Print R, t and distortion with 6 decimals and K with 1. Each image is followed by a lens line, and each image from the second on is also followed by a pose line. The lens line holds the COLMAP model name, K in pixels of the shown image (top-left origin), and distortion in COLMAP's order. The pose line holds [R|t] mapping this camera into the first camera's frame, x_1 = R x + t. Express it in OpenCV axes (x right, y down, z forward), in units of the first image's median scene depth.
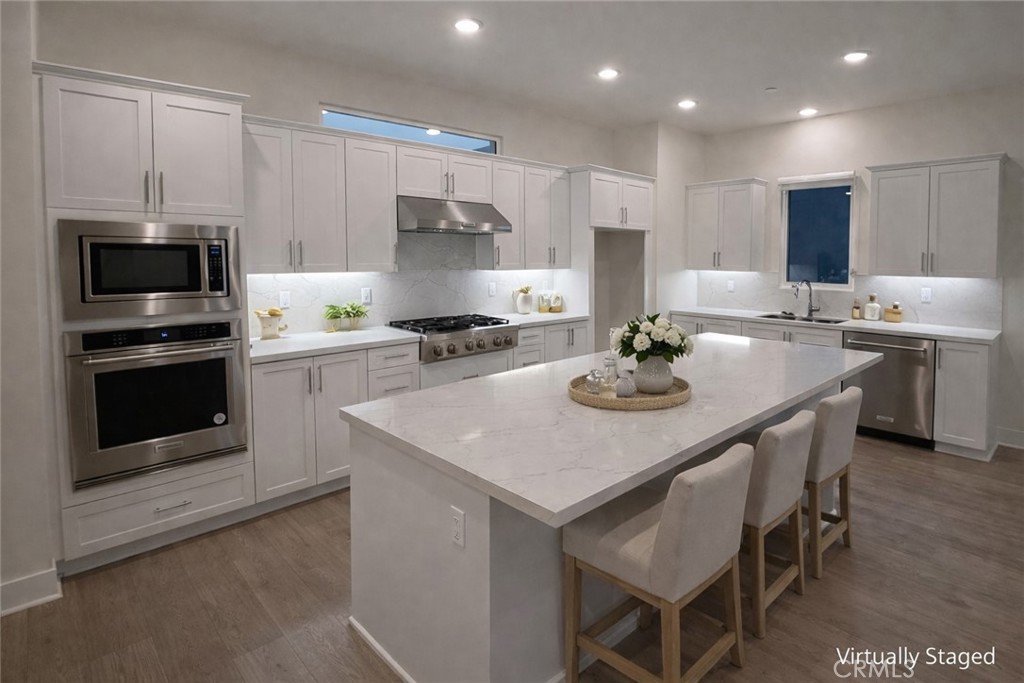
lens RADIAL K [[502.4, 0, 509.0], [0, 502.4, 317.8], [0, 0, 1]] dist [0.001744, 0.000030]
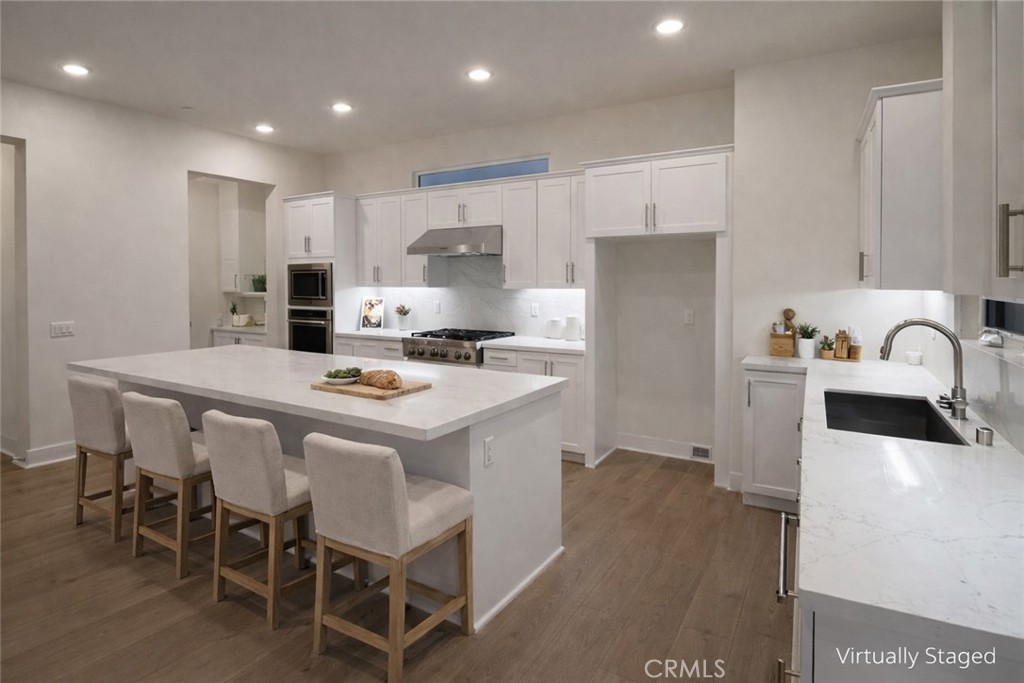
lens RADIAL K [[502.4, 0, 509.0], [0, 502.4, 317.8], [0, 0, 1]] dist [0.001744, 0.000030]
pose [[0.255008, 0.053315, -0.965468, 1.116200], [-0.128688, 0.991468, 0.020761, -0.074395], [0.958337, 0.118950, 0.259693, 0.869449]]
